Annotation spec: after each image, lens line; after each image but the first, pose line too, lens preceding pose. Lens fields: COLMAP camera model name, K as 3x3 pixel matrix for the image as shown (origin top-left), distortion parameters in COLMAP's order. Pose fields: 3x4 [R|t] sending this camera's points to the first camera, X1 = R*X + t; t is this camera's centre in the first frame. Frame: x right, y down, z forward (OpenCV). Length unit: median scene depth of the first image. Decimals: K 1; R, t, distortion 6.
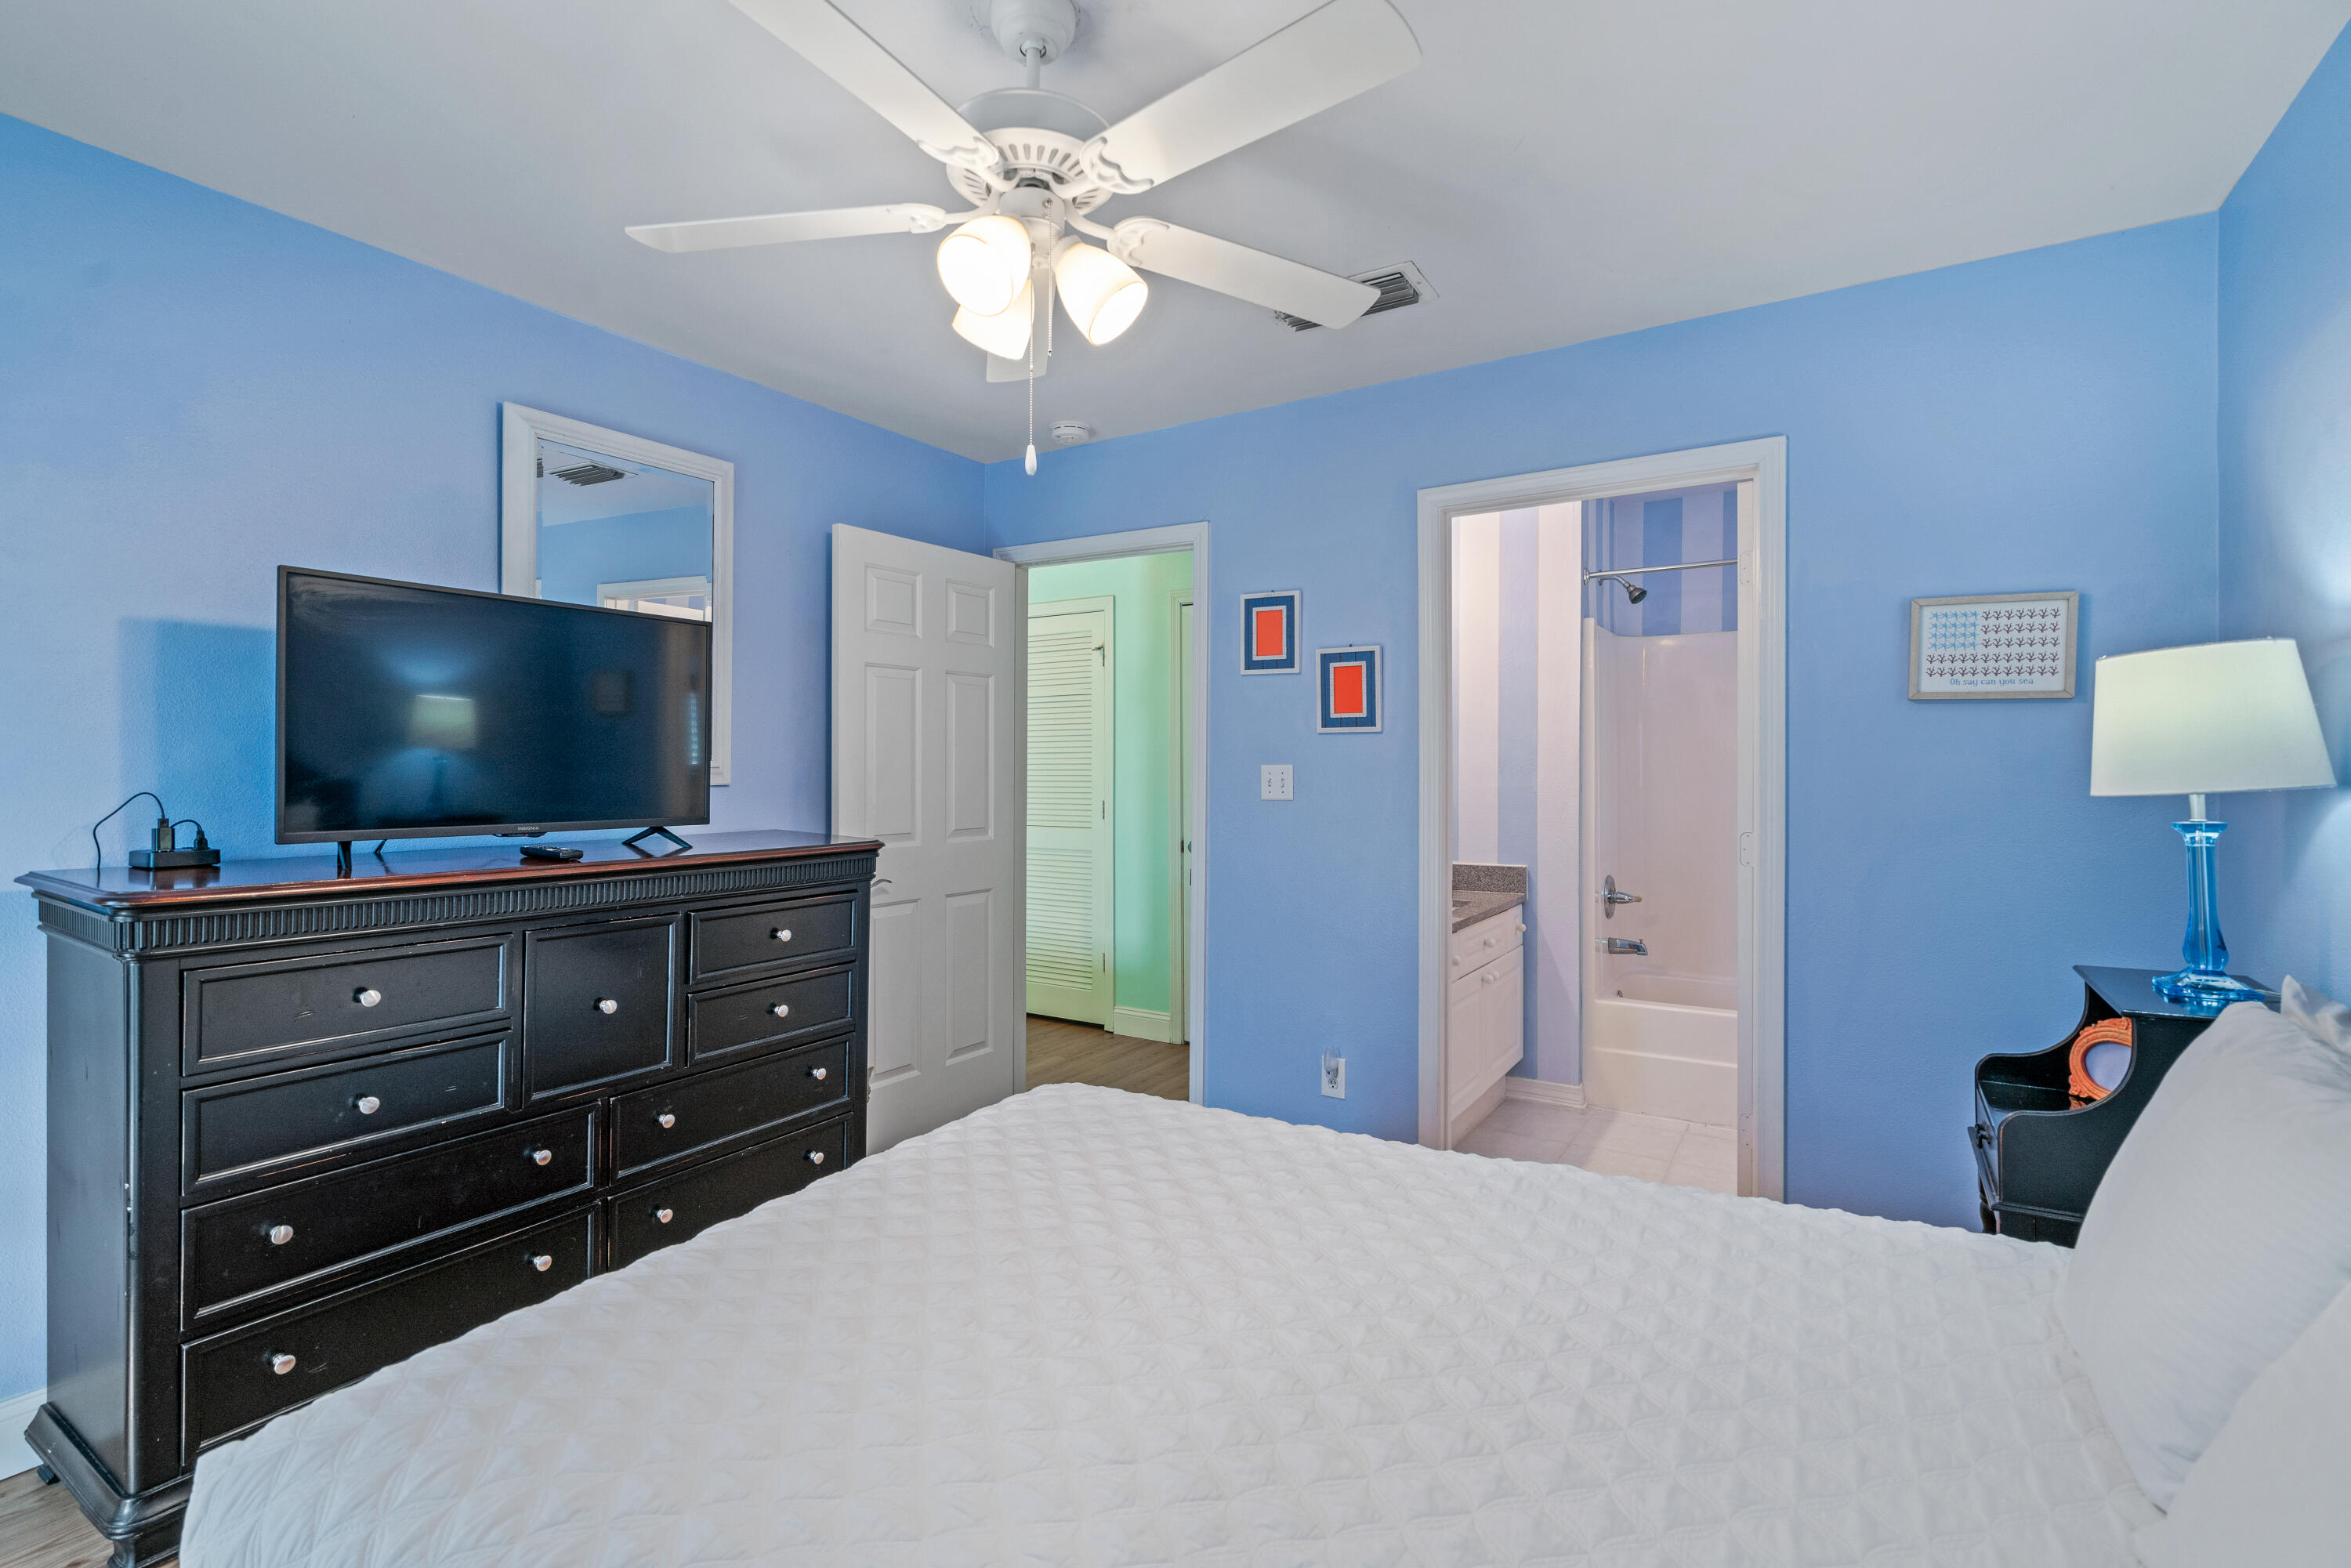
lens RADIAL K [[1063.5, 0, 1170.6], [0, 1063.5, 778.0], [0, 0, 1]] dist [-0.011989, 0.000474]
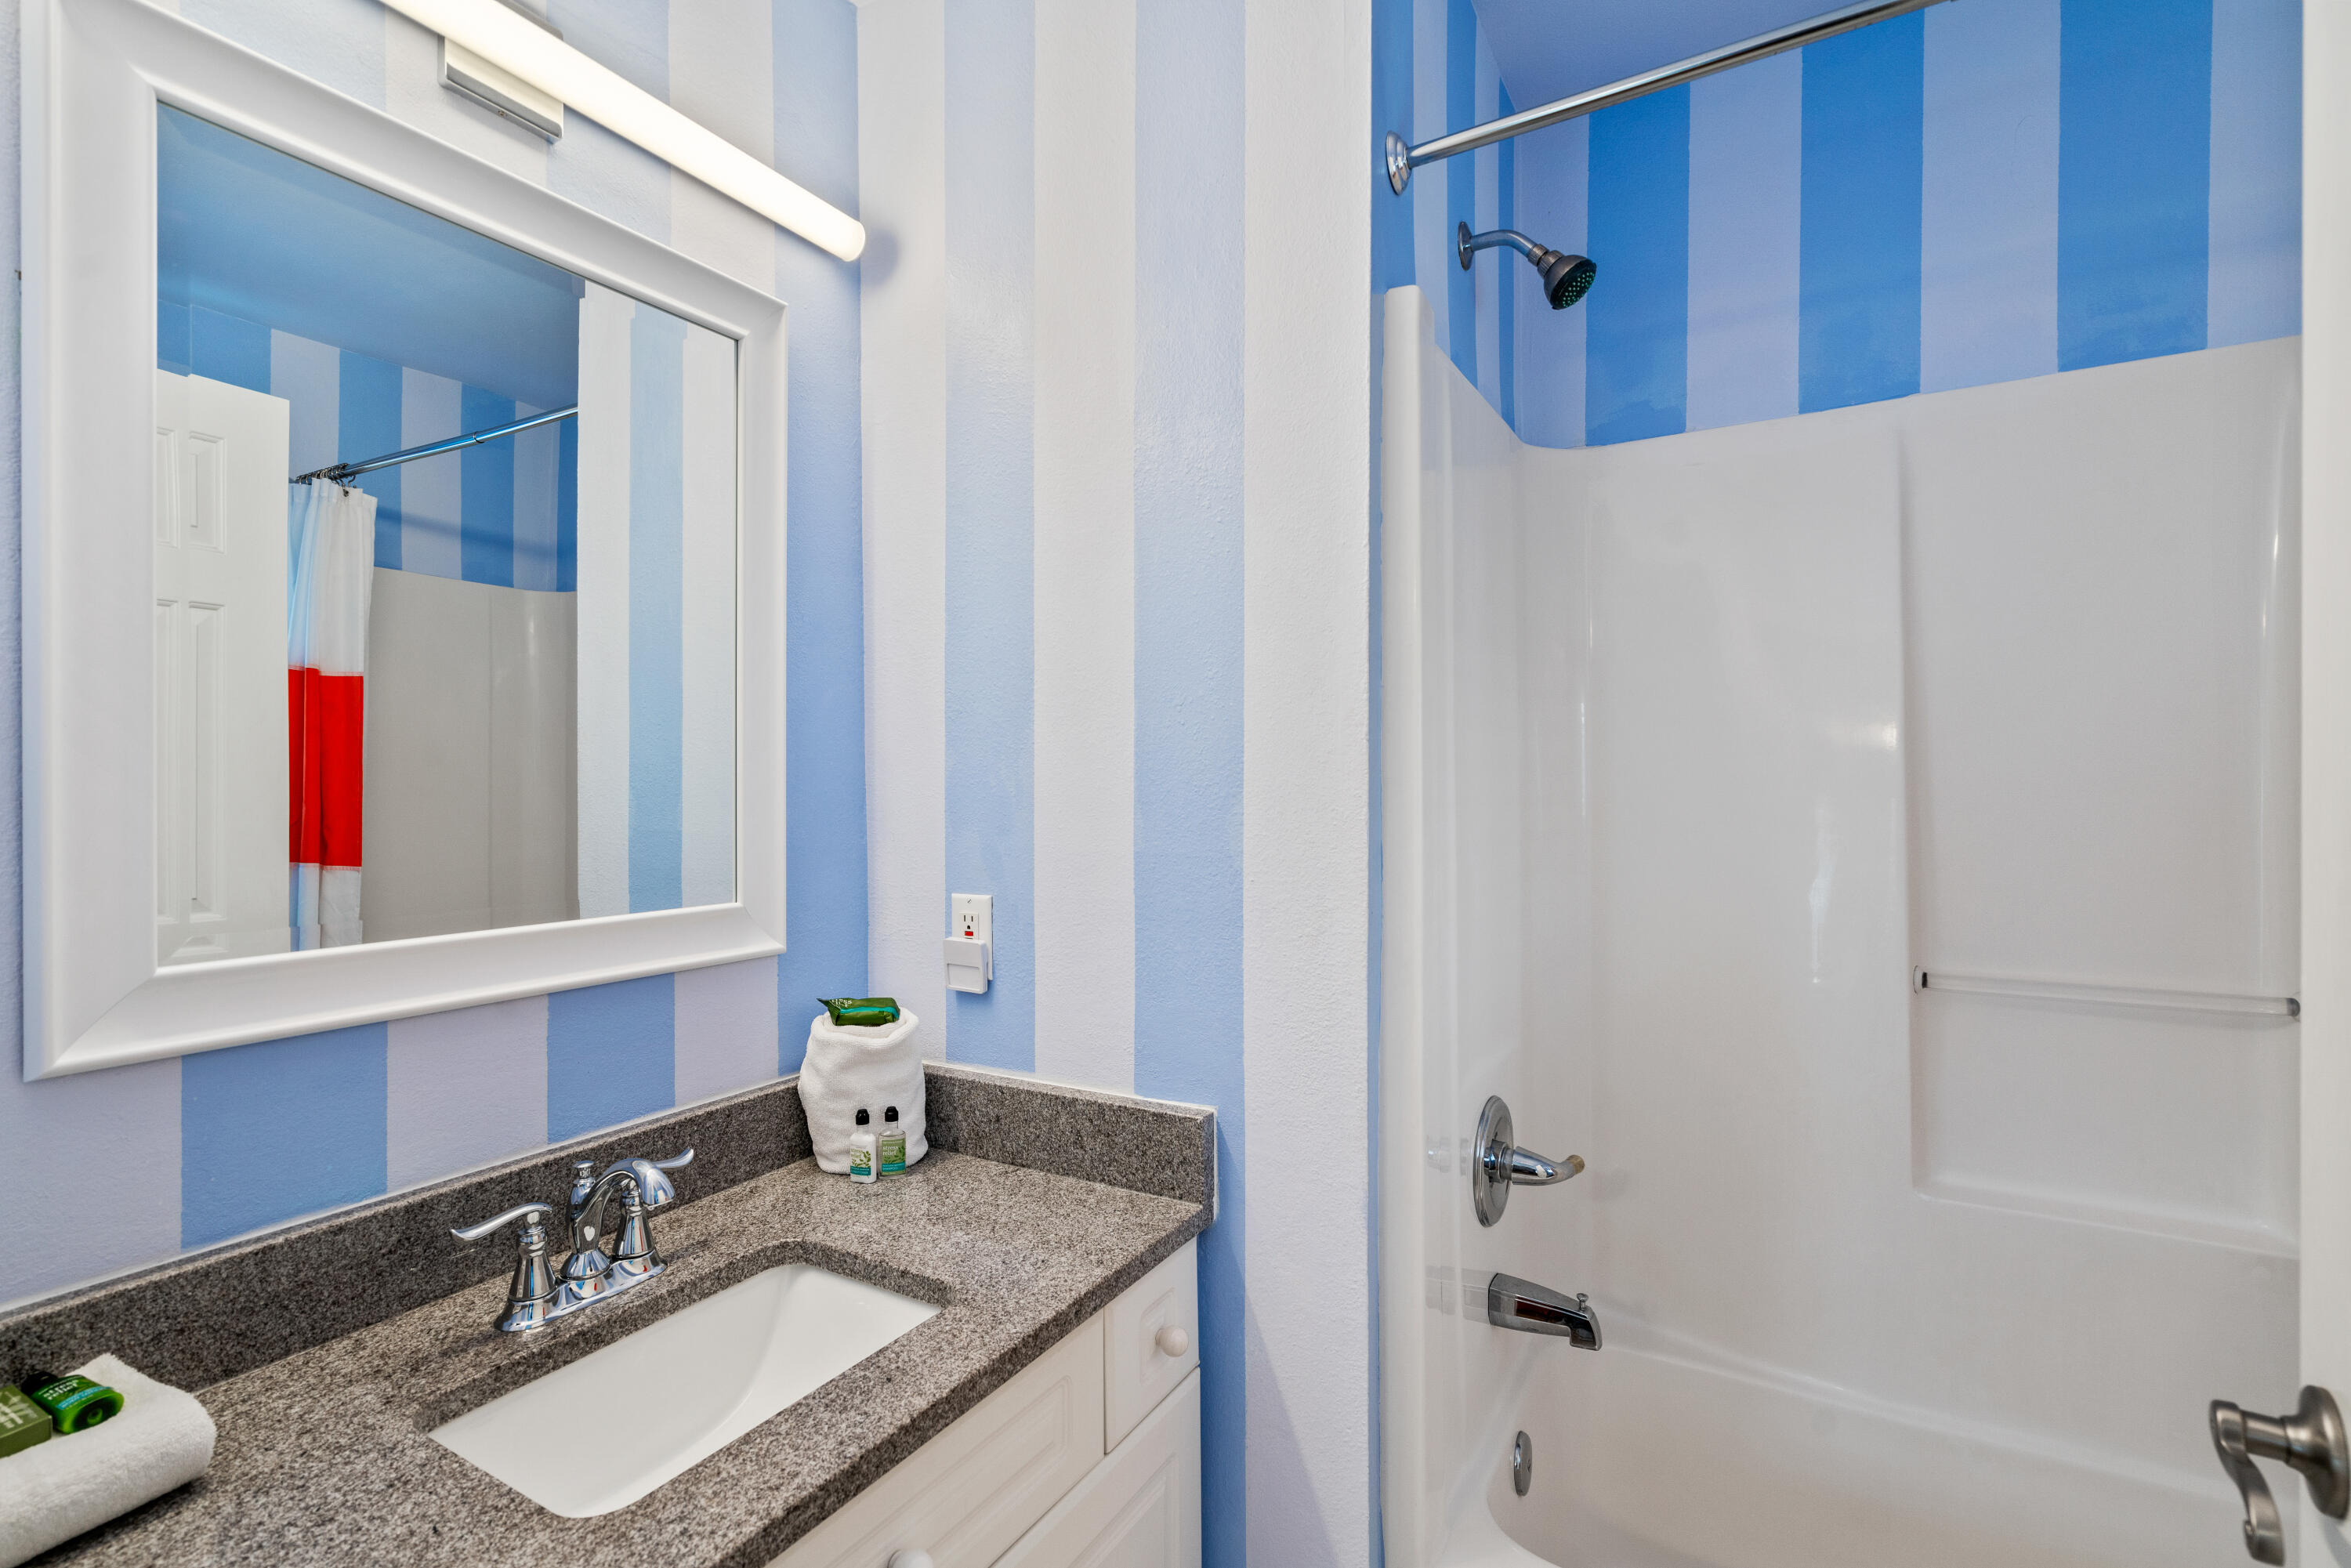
lens RADIAL K [[1063.5, 0, 1179.7], [0, 1063.5, 780.6], [0, 0, 1]] dist [-0.011989, 0.000474]
pose [[0.998844, -0.004414, 0.047870, 0.298561], [0.004265, 0.999986, 0.003212, -0.013384], [-0.047883, -0.003004, 0.998848, 0.666534]]
